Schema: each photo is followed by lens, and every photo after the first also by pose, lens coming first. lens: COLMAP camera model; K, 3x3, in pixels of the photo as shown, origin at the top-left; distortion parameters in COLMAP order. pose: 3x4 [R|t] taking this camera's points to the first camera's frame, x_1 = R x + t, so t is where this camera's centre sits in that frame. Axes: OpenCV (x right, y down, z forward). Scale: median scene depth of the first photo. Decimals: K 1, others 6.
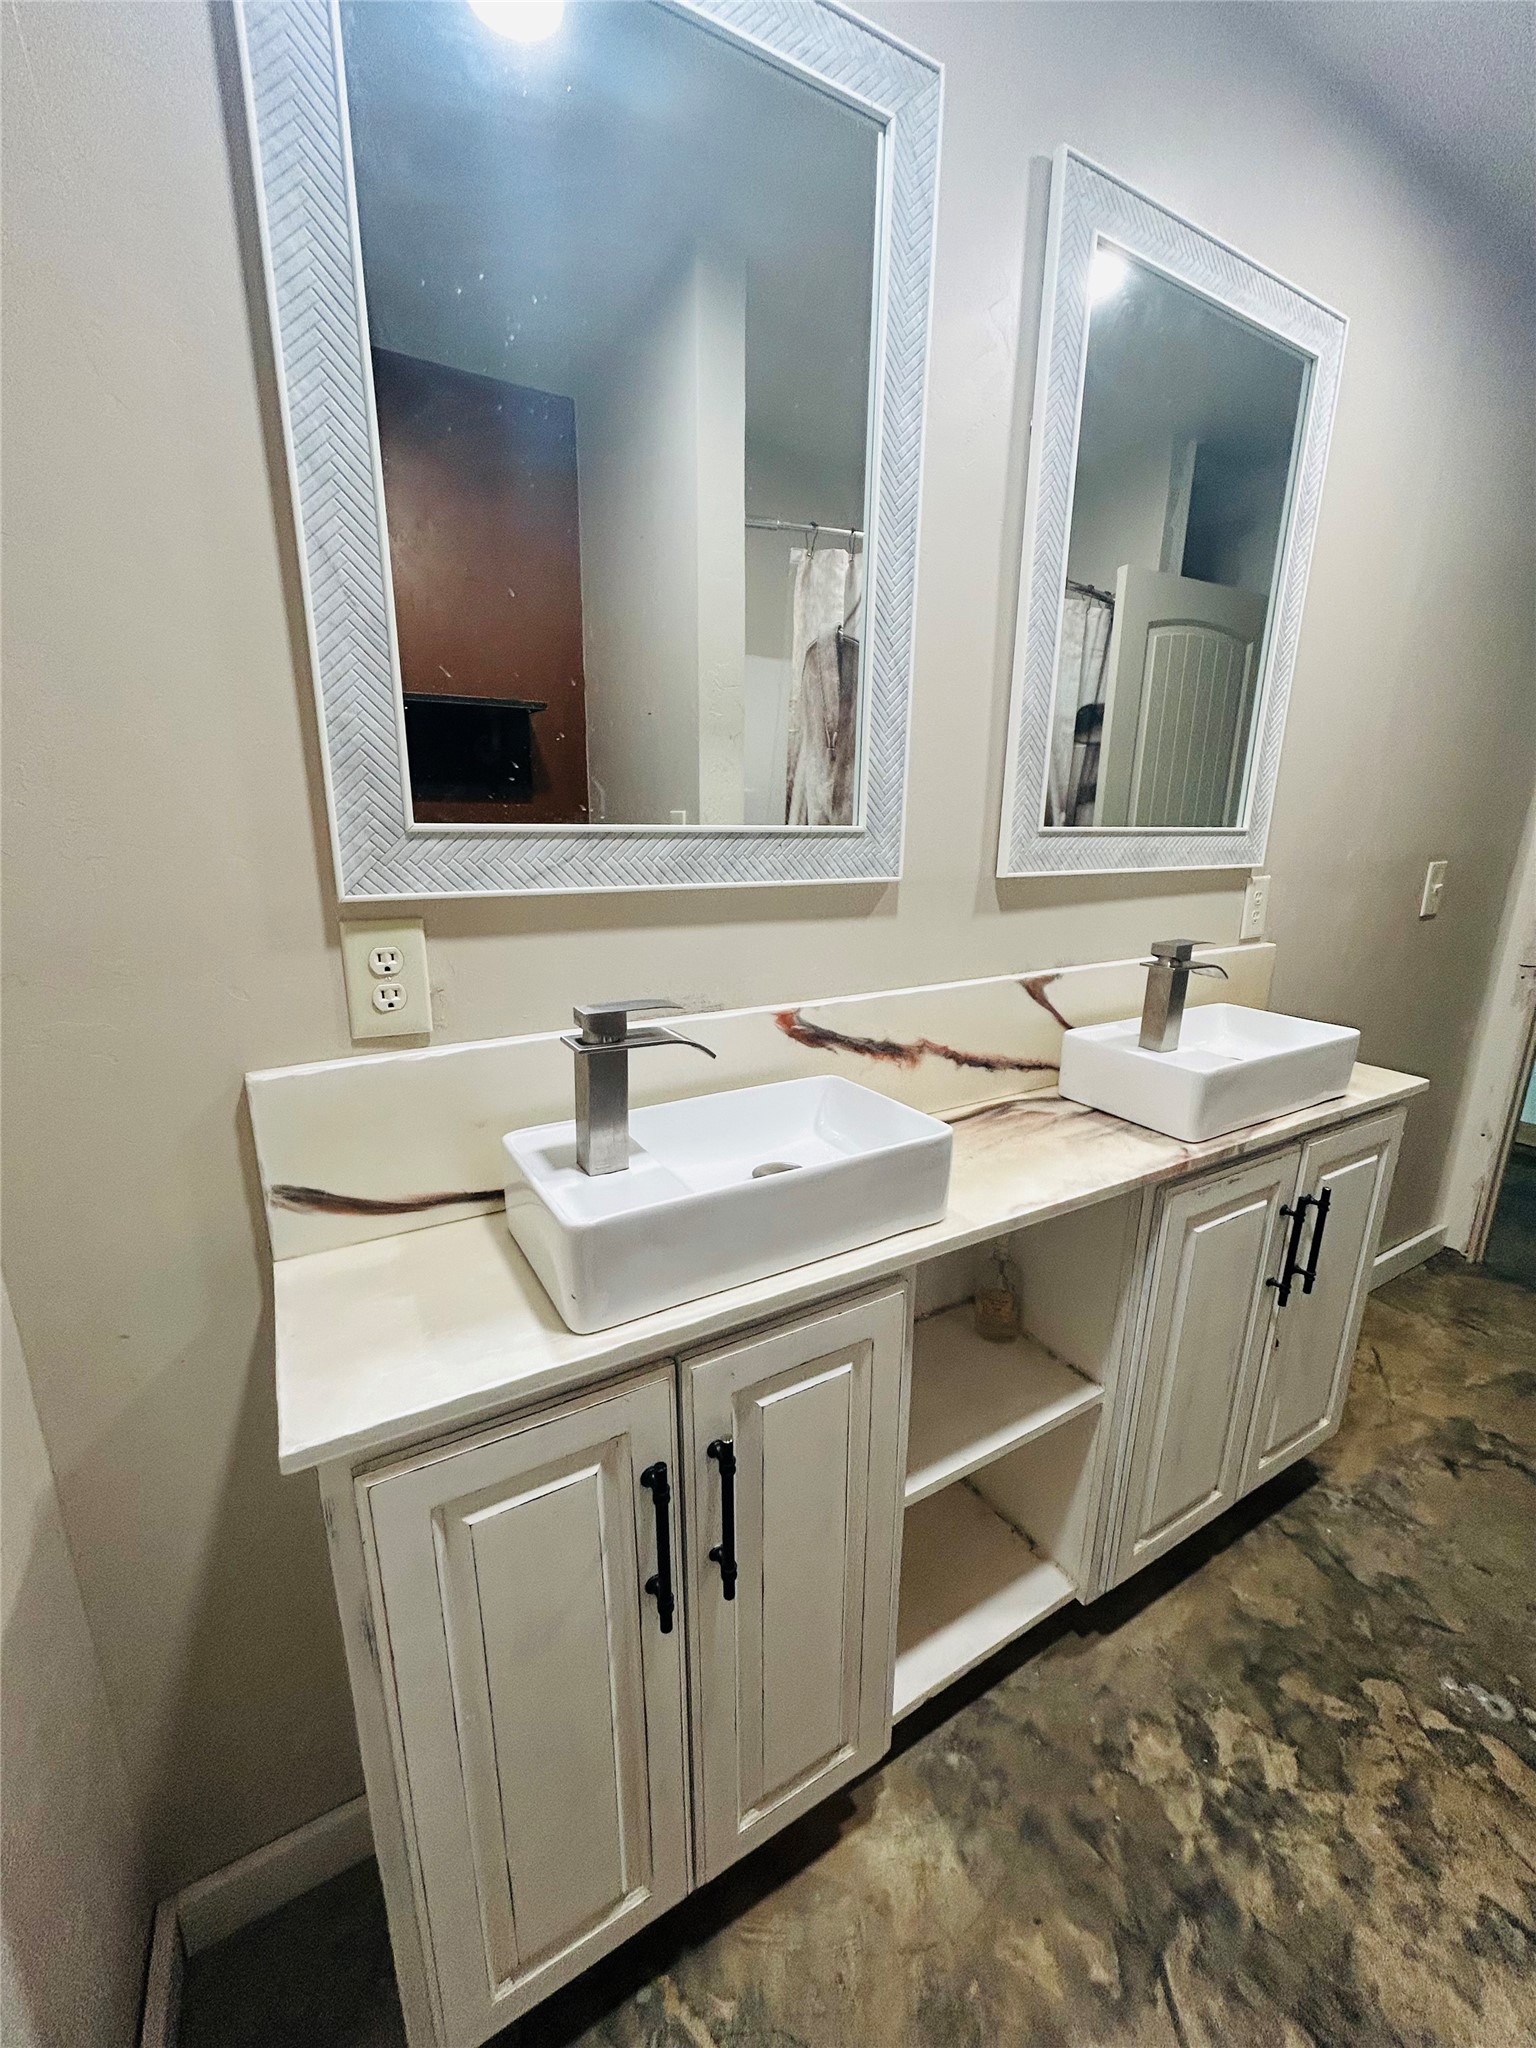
lens RADIAL K [[829.5, 0, 778.8], [0, 829.5, 1015.2], [0, 0, 1]] dist [-0.001971, 0.001335]
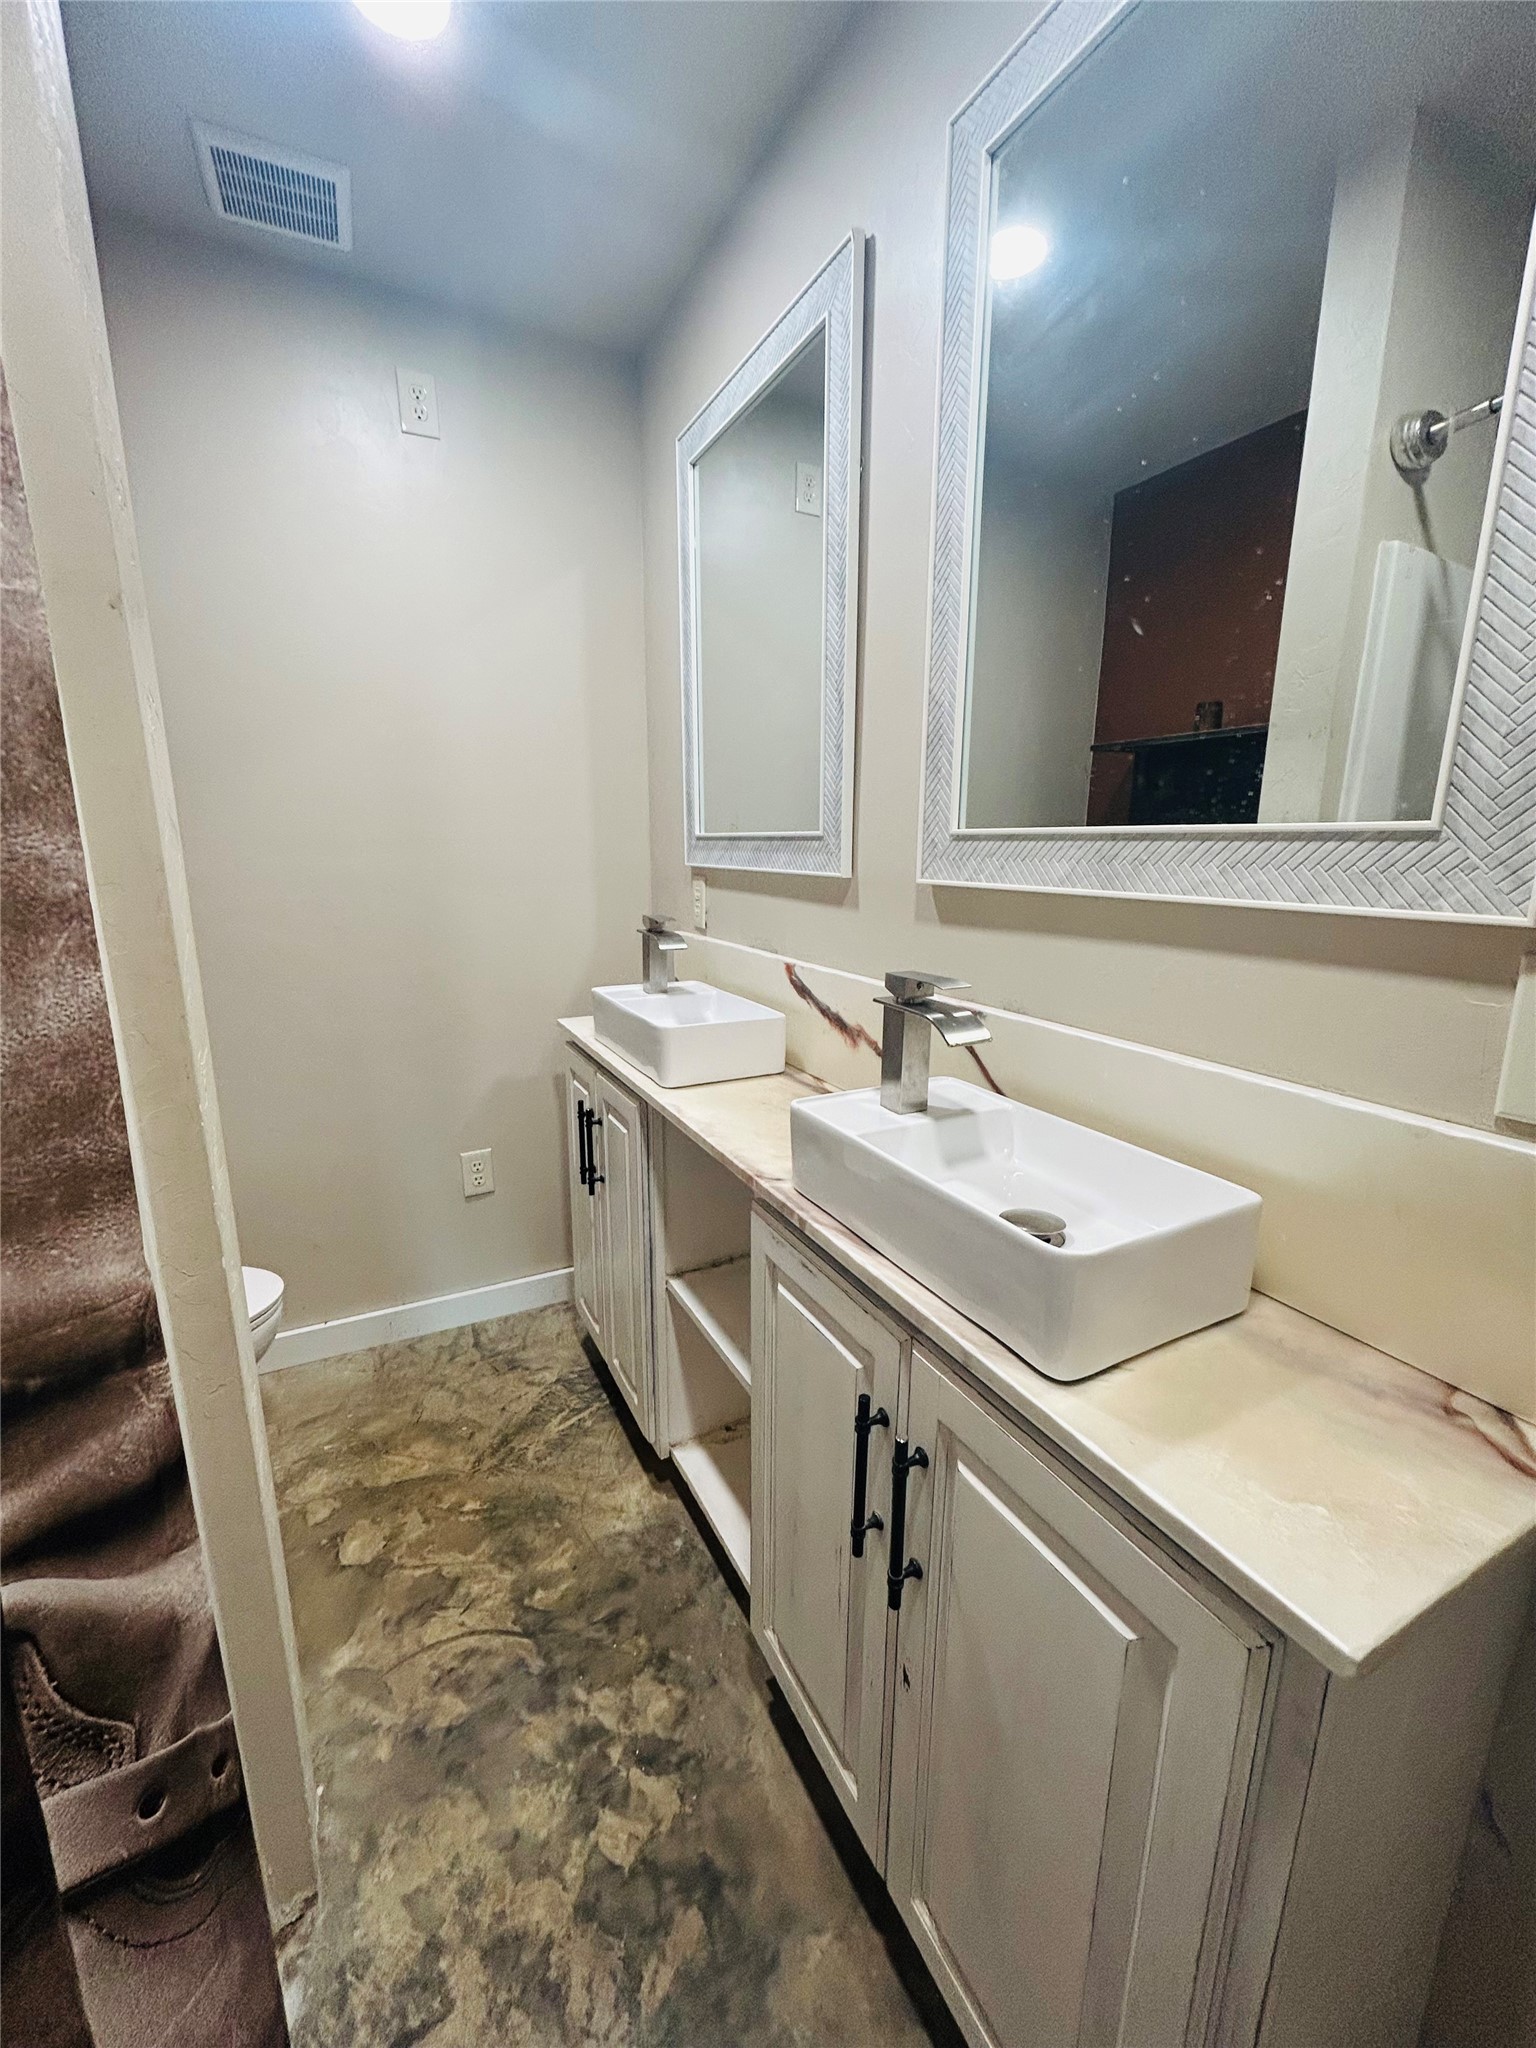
lens RADIAL K [[829.5, 0, 777.7], [0, 829.5, 1034.4], [0, 0, 1]] dist [-0.001971, 0.001335]
pose [[-0.058826, 0.206779, -0.976618, 1.356919], [-0.255483, 0.942612, 0.214968, -0.181752], [0.965022, 0.262155, -0.002621, 0.978982]]
